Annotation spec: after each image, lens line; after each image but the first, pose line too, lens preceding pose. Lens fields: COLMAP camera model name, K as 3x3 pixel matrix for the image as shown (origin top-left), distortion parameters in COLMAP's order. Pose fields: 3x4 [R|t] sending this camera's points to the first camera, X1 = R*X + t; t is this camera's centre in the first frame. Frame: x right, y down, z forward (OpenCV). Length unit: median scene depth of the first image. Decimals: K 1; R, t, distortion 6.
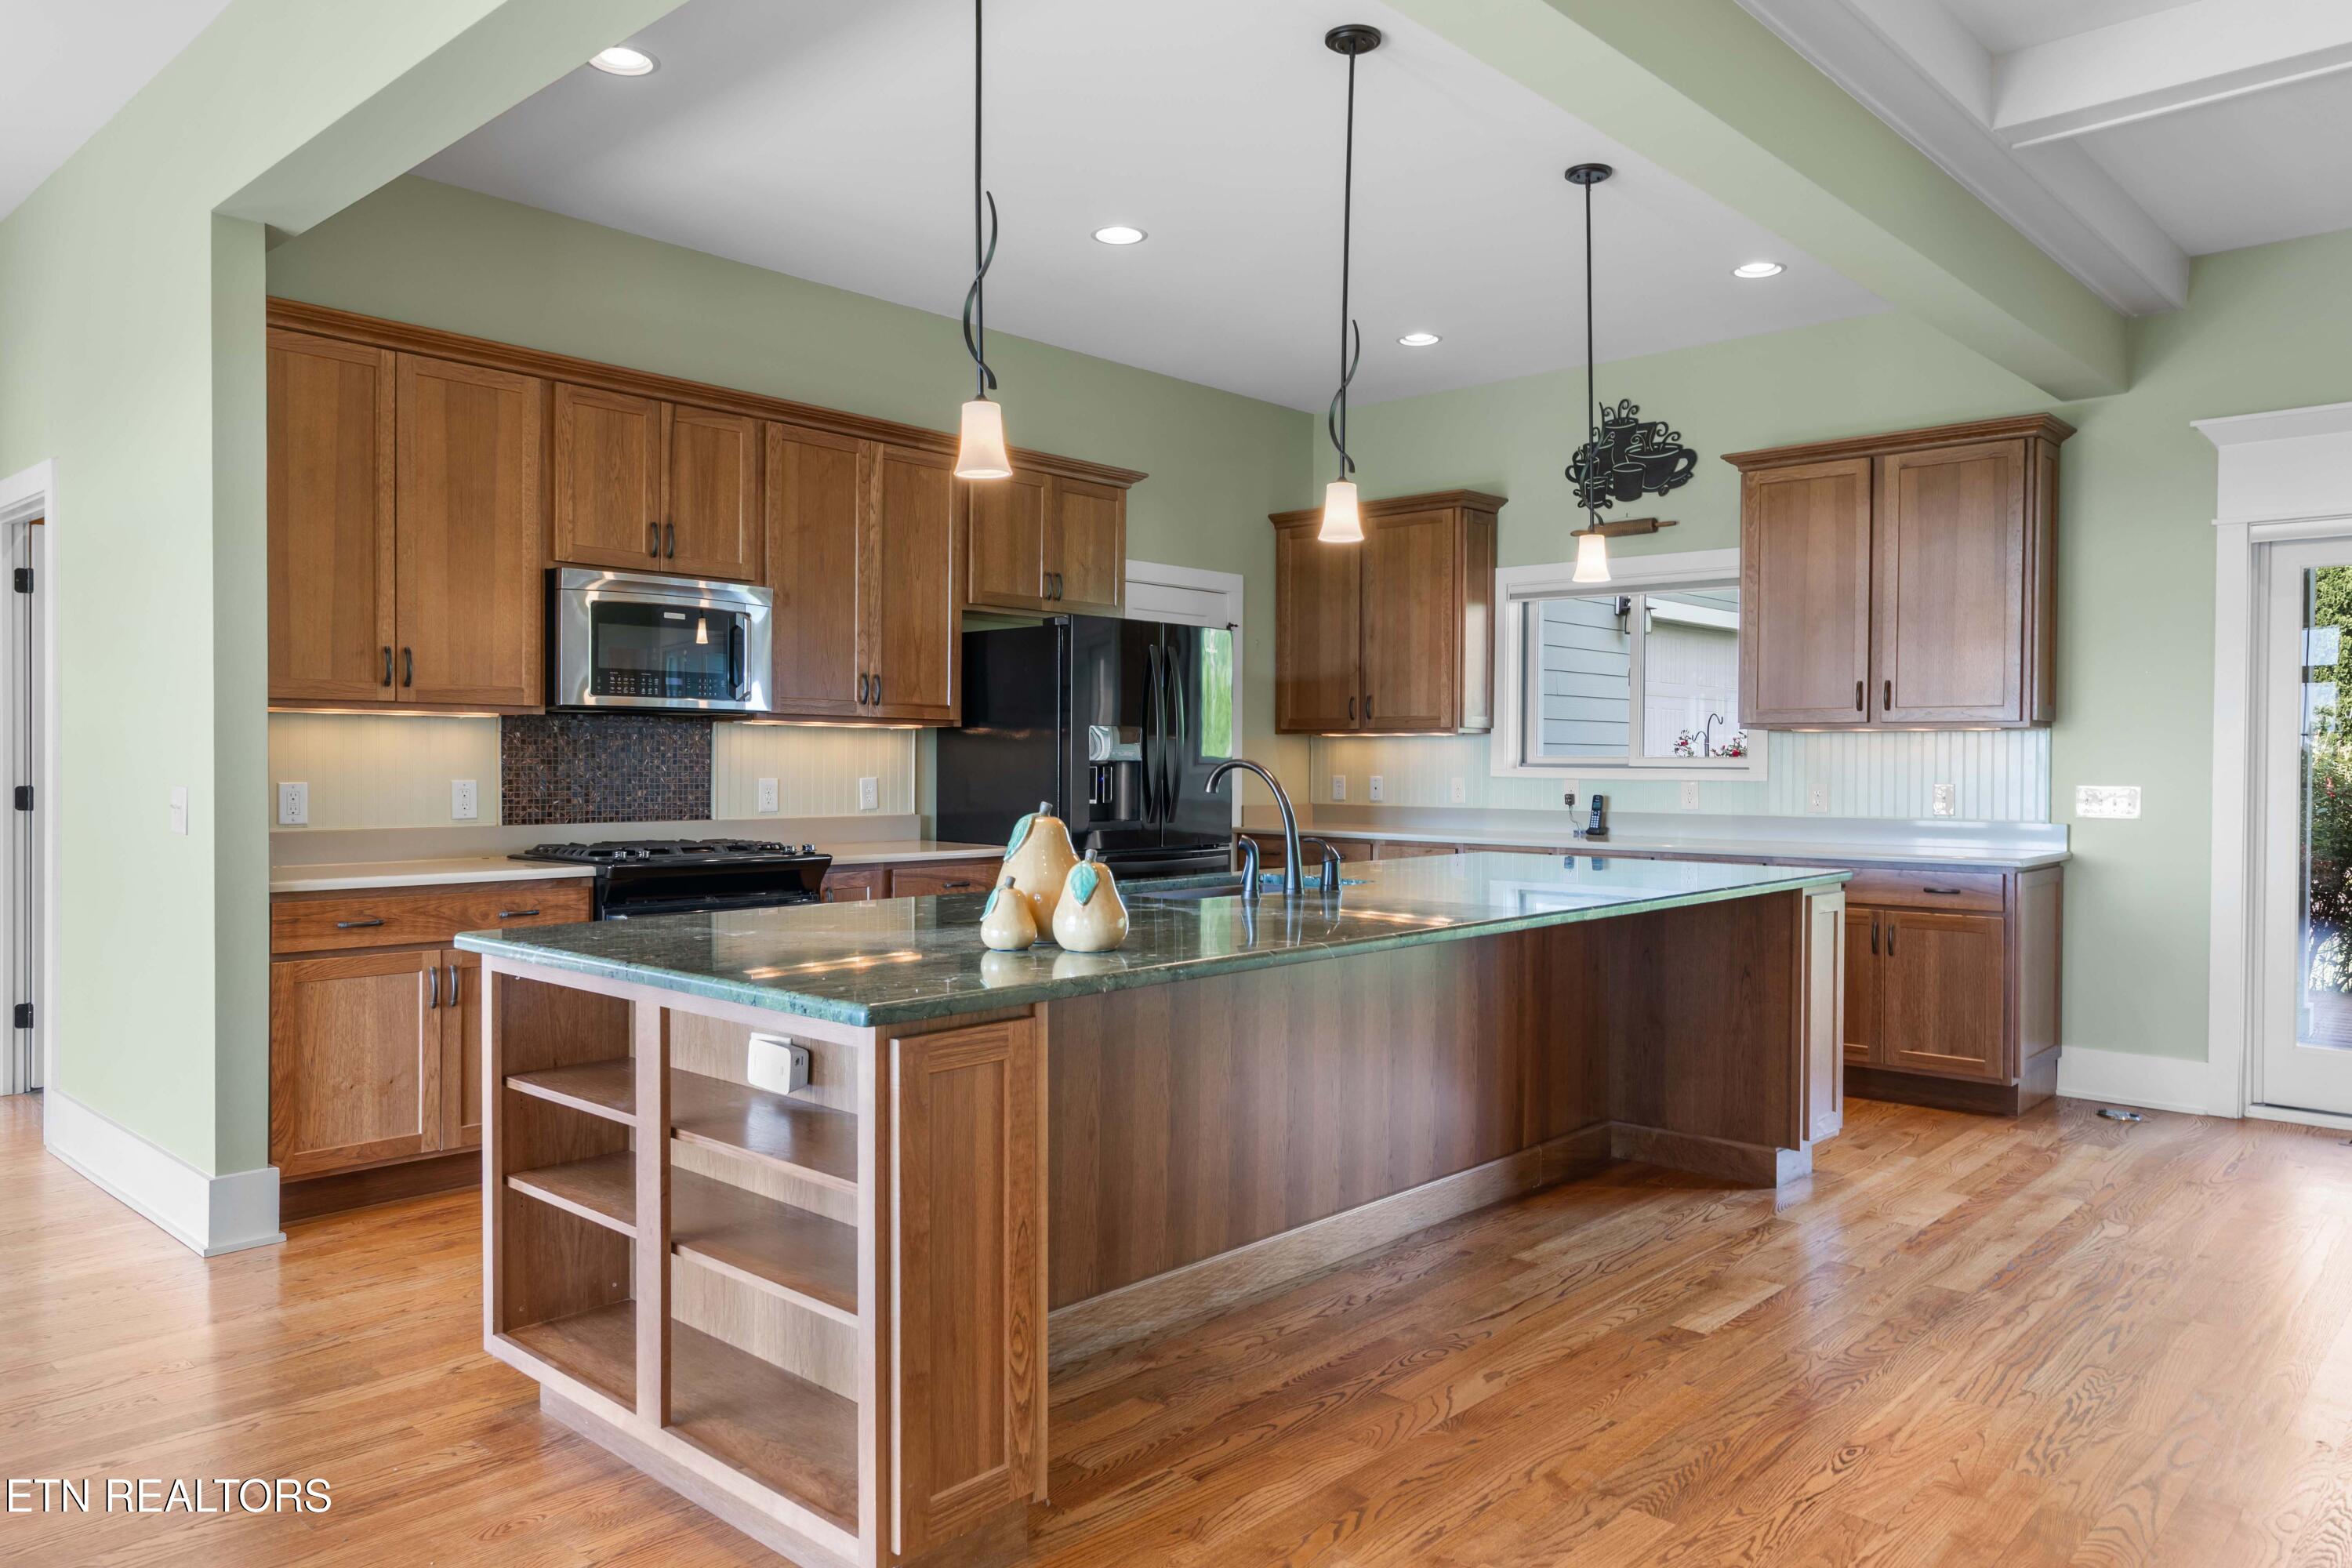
lens RADIAL K [[1588.2, 0, 1172.4], [0, 1588.2, 779.8], [0, 0, 1]] dist [0.009613, -0.002012]
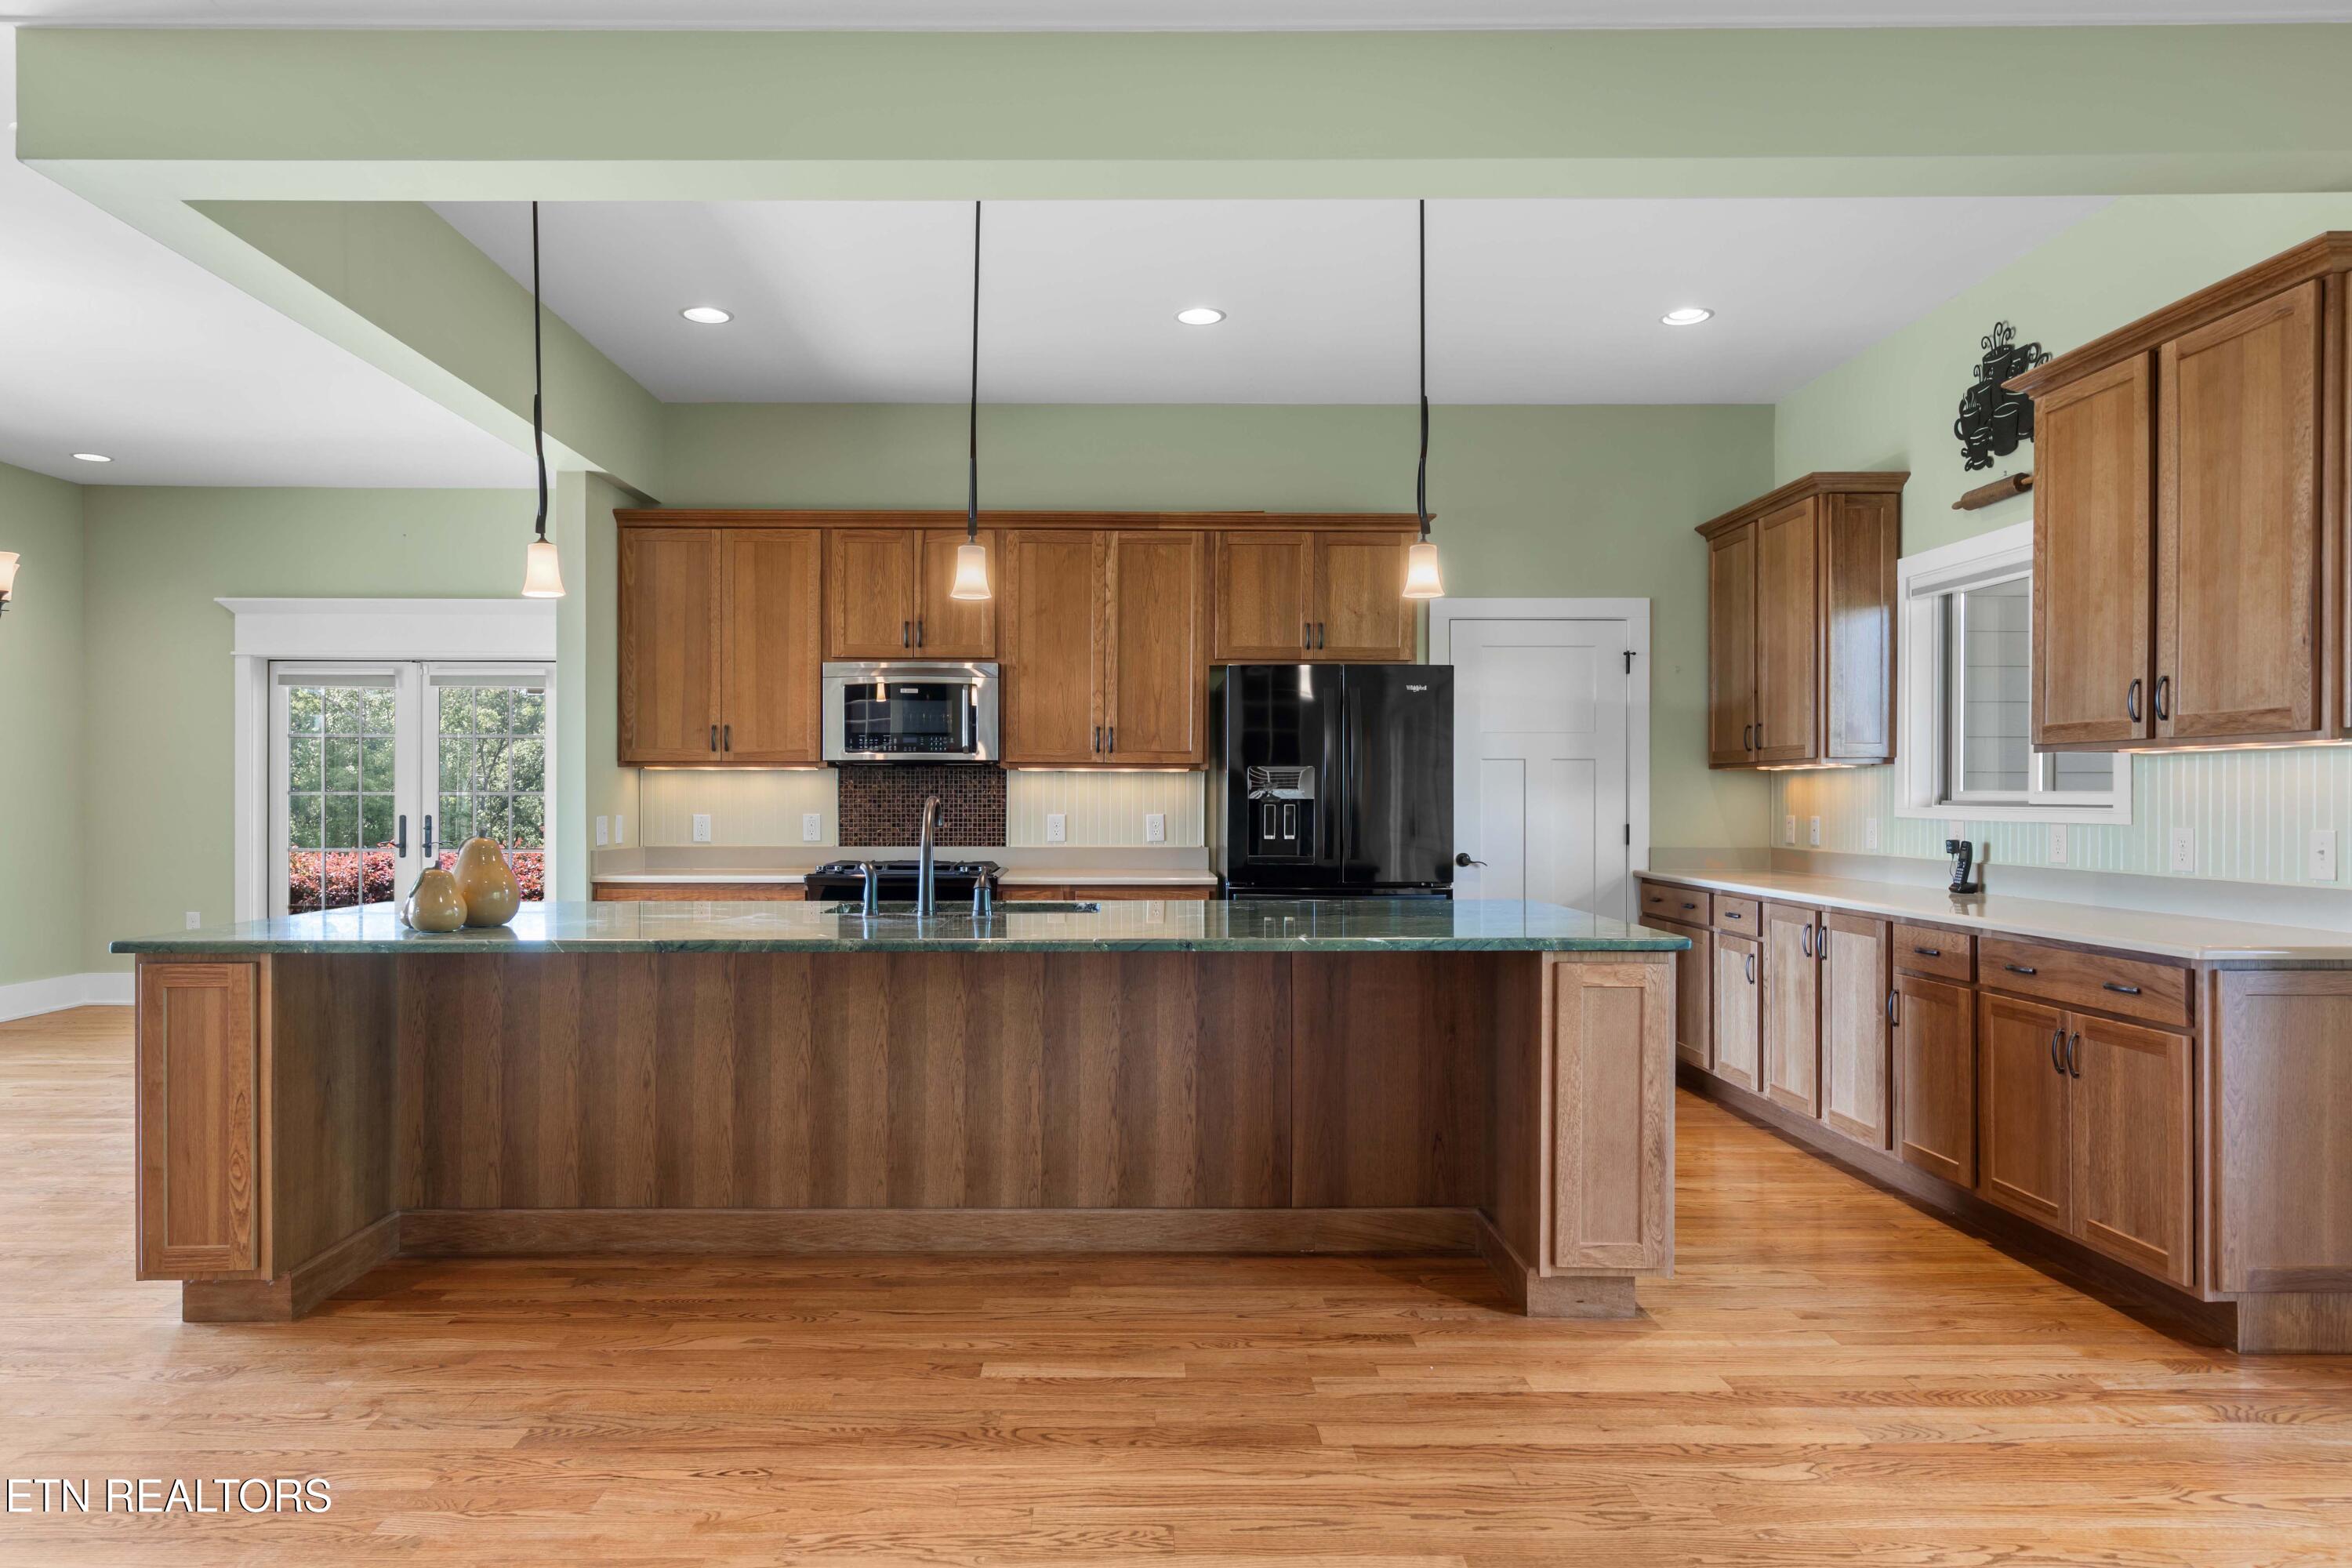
lens RADIAL K [[1486.2, 0, 1132.6], [0, 1486.2, 800.8], [0, 0, 1]] dist [0.004676, 0.003330]
pose [[0.682754, -0.003177, -0.730642, 0.716960], [-0.006865, 0.999919, -0.010763, 0.000513], [0.730616, 0.012364, 0.682676, 0.291024]]
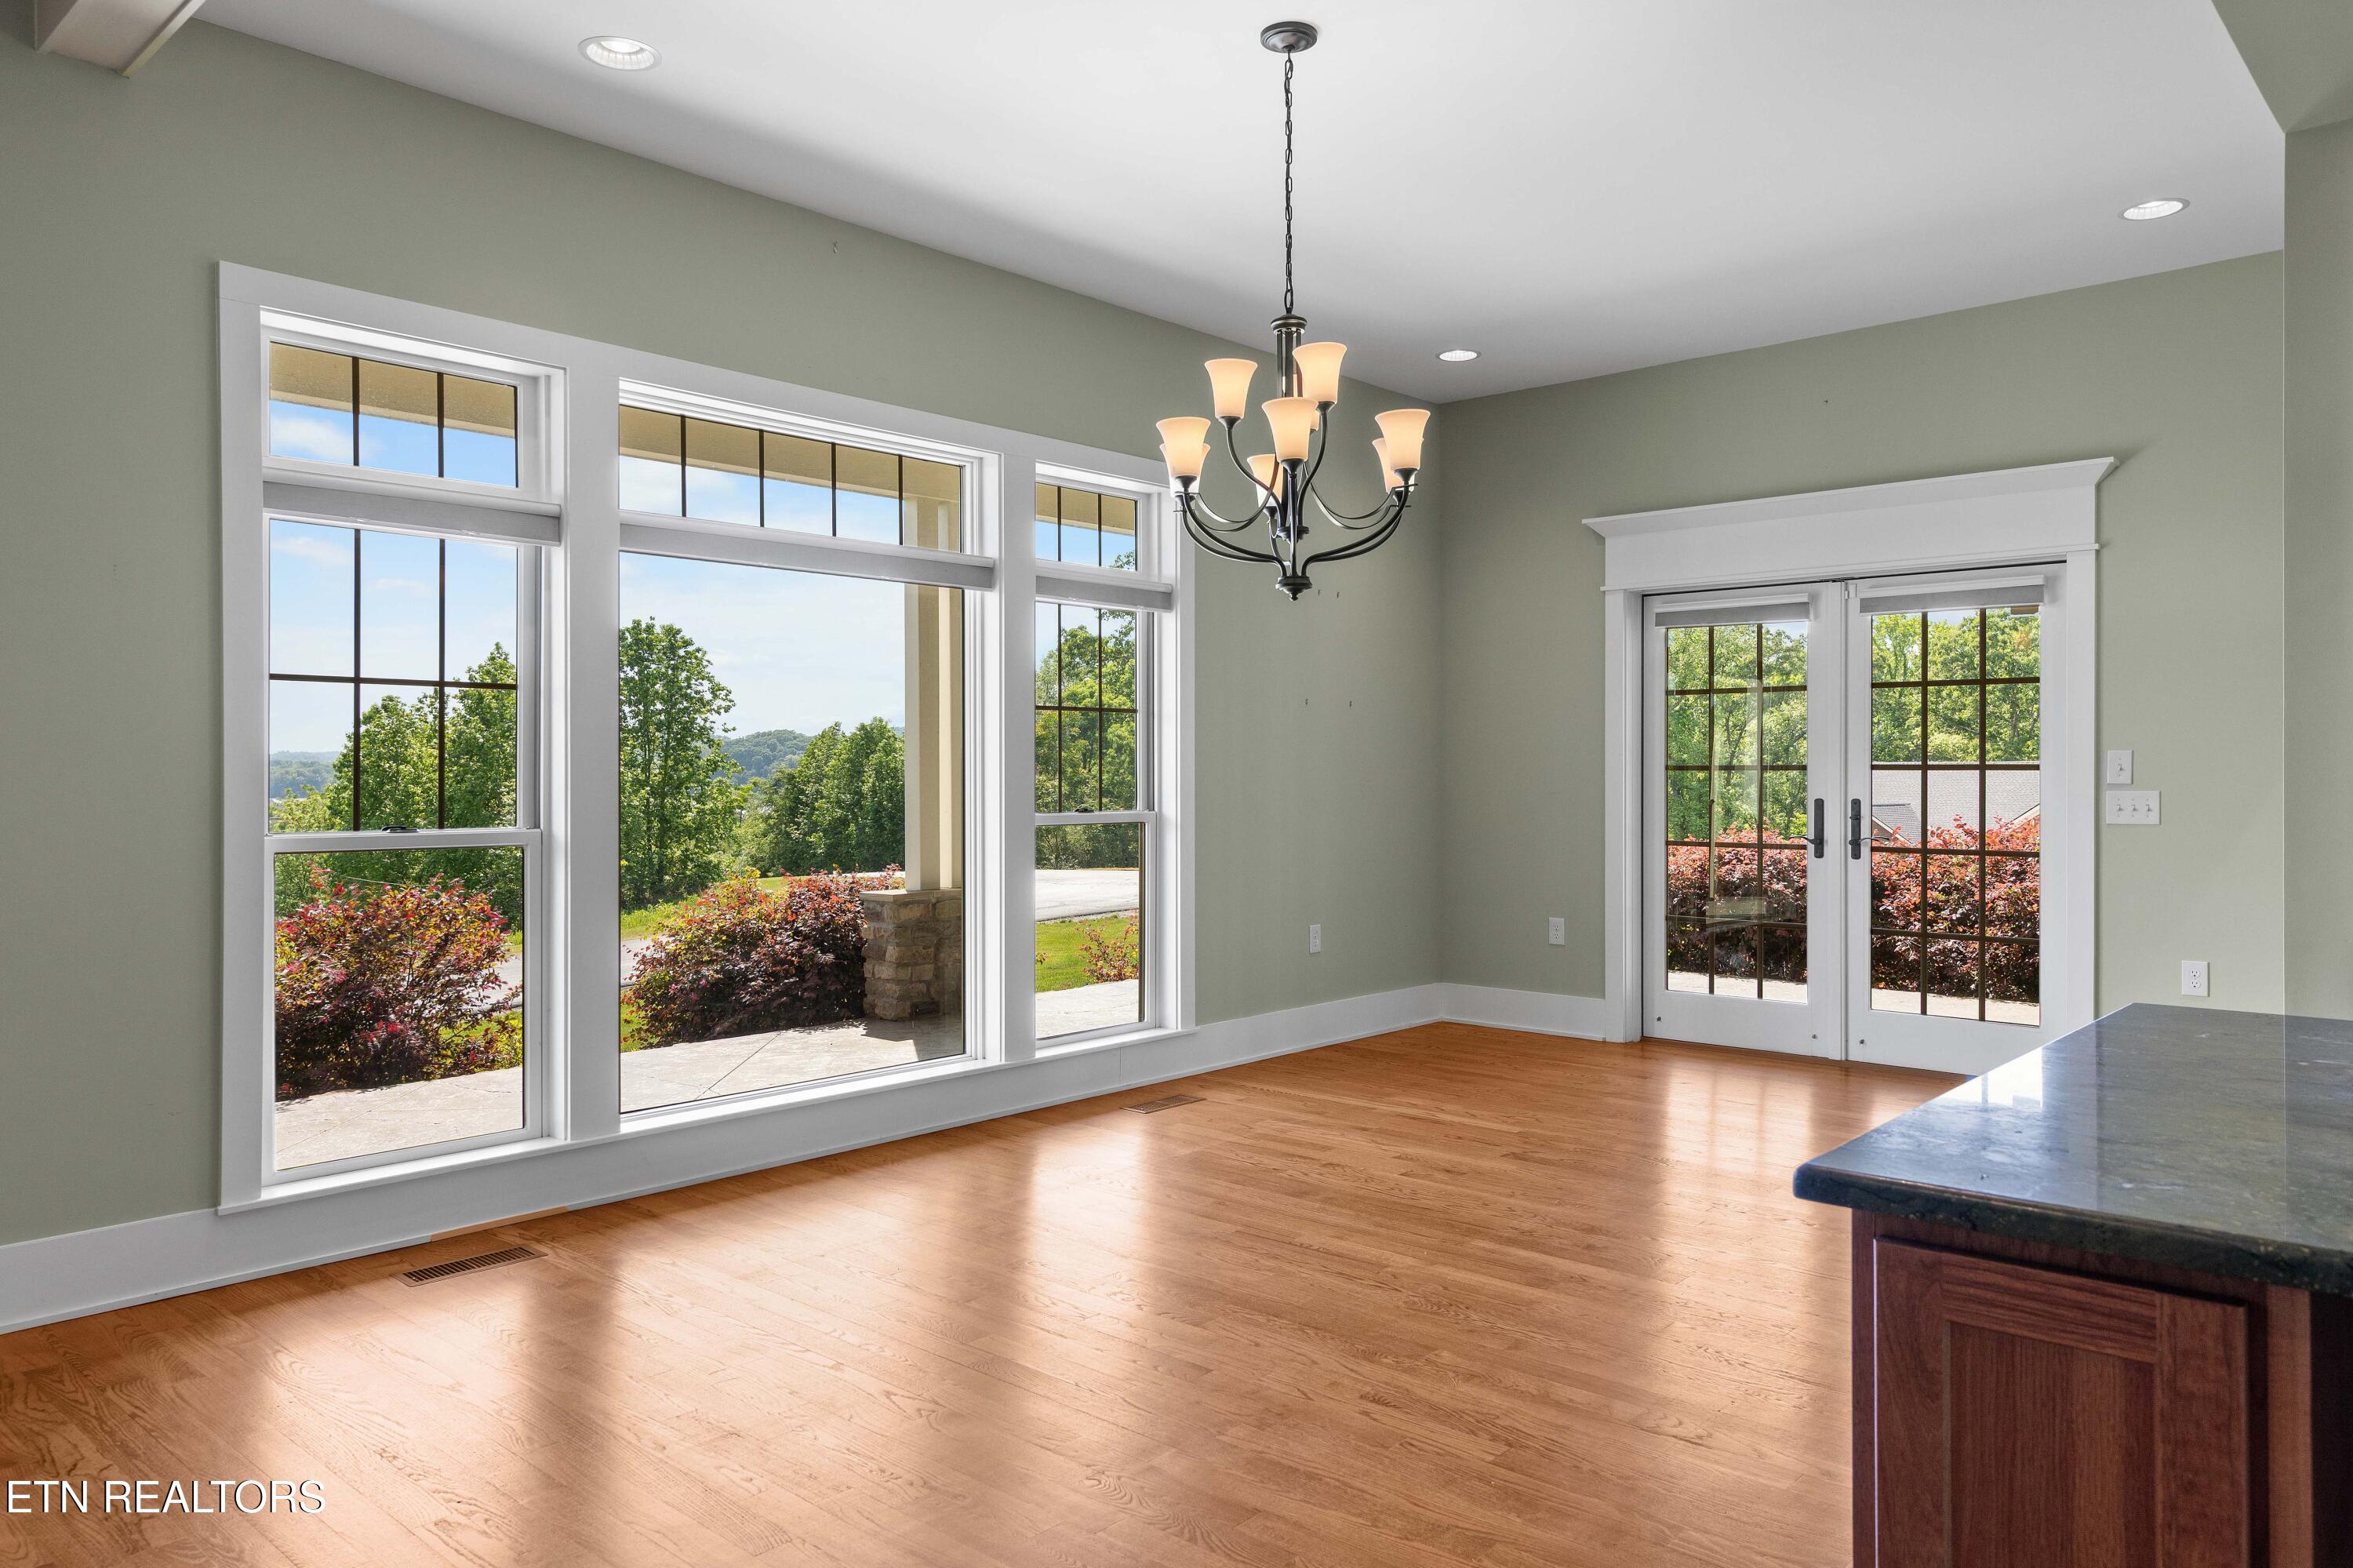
lens RADIAL K [[1588.9, 0, 1179.8], [0, 1588.9, 774.3], [0, 0, 1]] dist [0.009613, -0.002012]
pose [[0.014168, -0.004682, -0.999889, 0.183715], [-0.010701, 0.999931, -0.004834, -0.003575], [0.999842, 0.010769, 0.014117, 0.305855]]
